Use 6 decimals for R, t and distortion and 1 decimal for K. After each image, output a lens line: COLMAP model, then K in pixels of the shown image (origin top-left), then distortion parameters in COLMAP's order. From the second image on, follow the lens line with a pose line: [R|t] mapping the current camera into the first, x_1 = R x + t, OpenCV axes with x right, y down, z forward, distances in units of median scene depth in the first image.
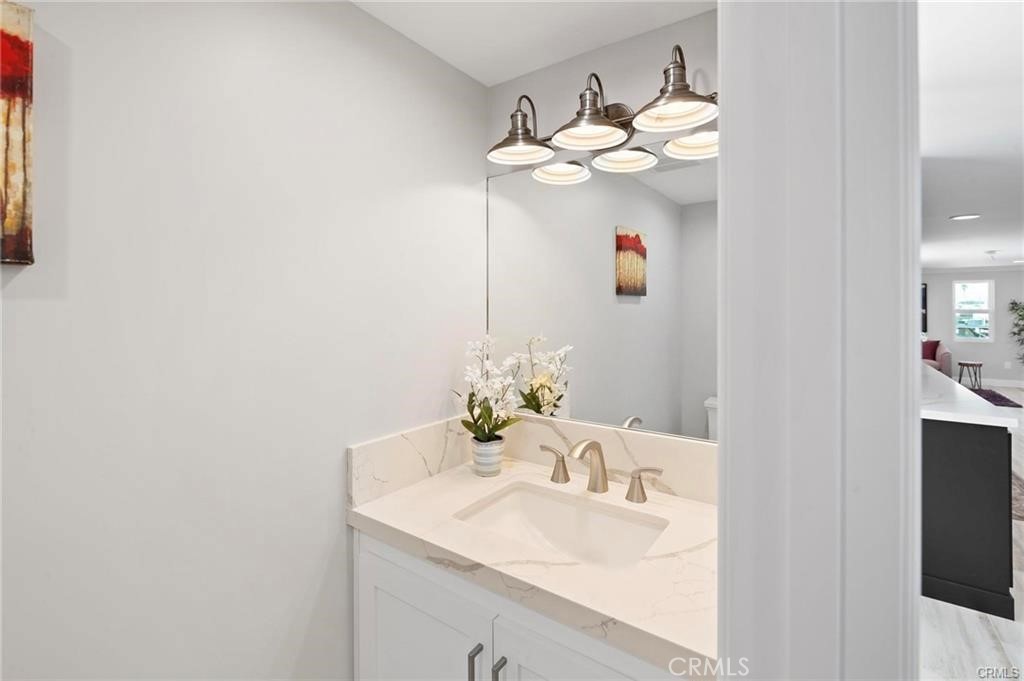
lens RADIAL K [[455.4, 0, 512.0], [0, 455.4, 306.2], [0, 0, 1]] dist [0.001878, -0.002633]
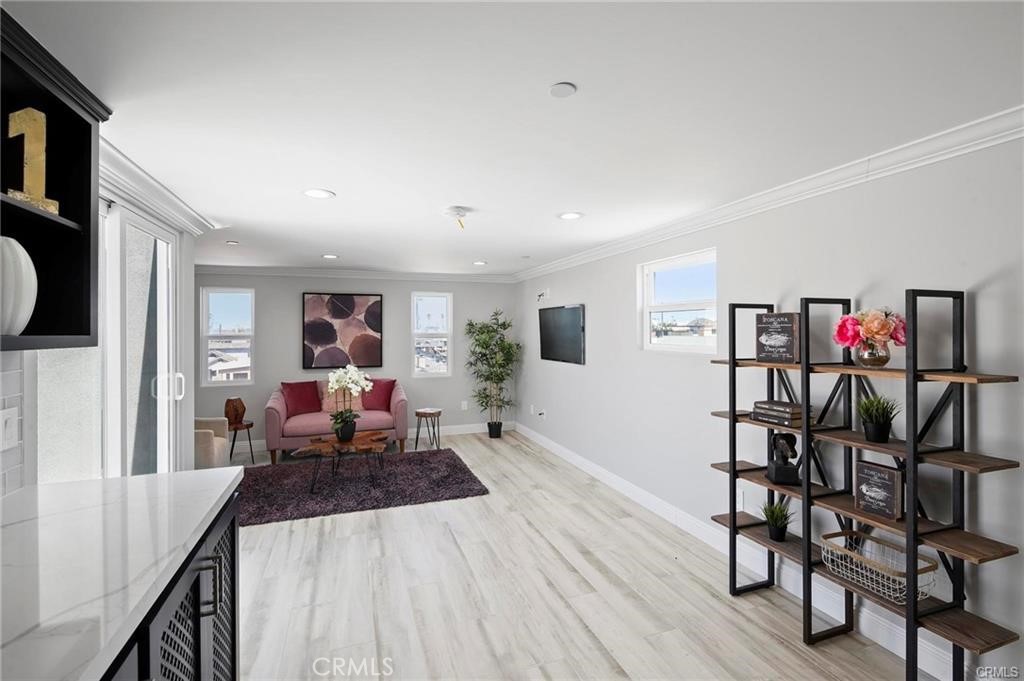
lens RADIAL K [[455.4, 0, 512.0], [0, 455.4, 306.2], [0, 0, 1]] dist [0.001878, -0.002633]
pose [[0.571720, 0.044840, 0.819222, 0.508678], [-0.002007, 0.998579, -0.053256, 0.003972], [-0.820446, 0.028803, 0.570998, 0.499411]]
